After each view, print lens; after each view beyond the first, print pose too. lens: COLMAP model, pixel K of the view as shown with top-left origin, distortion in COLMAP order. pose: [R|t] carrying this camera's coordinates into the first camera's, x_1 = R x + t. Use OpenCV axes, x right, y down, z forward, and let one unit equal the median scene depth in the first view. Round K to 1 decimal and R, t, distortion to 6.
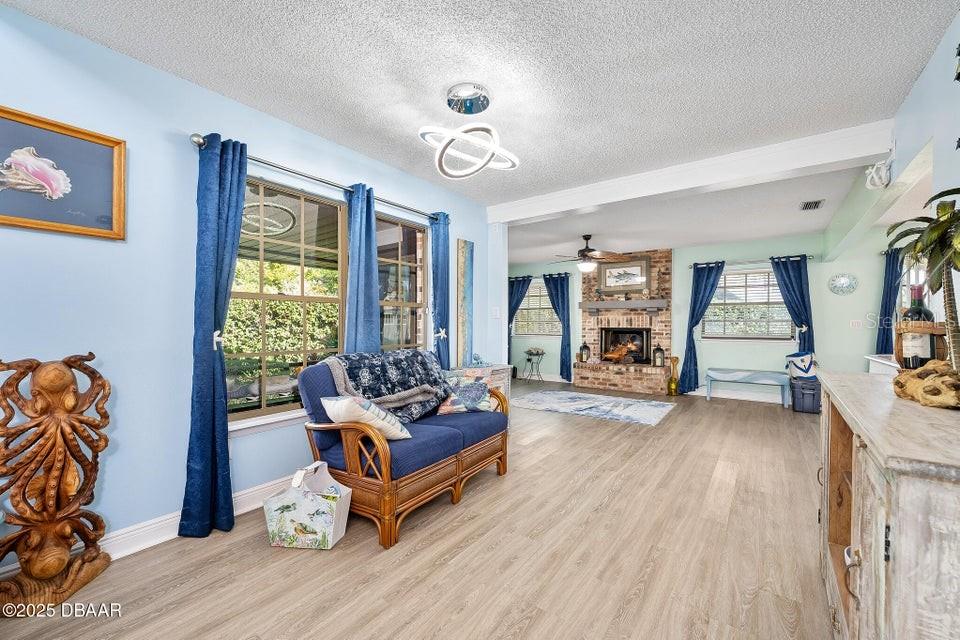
lens RADIAL K [[385.0, 0, 480.5], [0, 385.0, 325.0], [0, 0, 1]] dist [-0.001993, -0.000167]
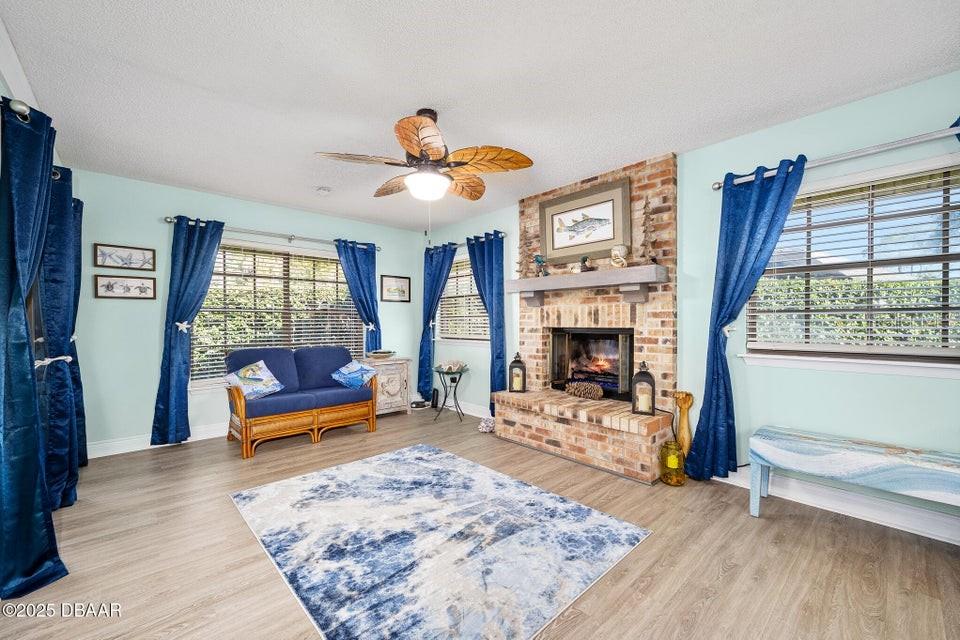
lens RADIAL K [[376.3, 0, 478.3], [0, 376.3, 326.0], [0, 0, 1]] dist [-0.002331, -0.000288]
pose [[0.980928, -0.003025, -0.194350, 0.345301], [0.003613, 0.999990, 0.002668, 0.003218], [0.194340, -0.003319, 0.980929, 0.506509]]
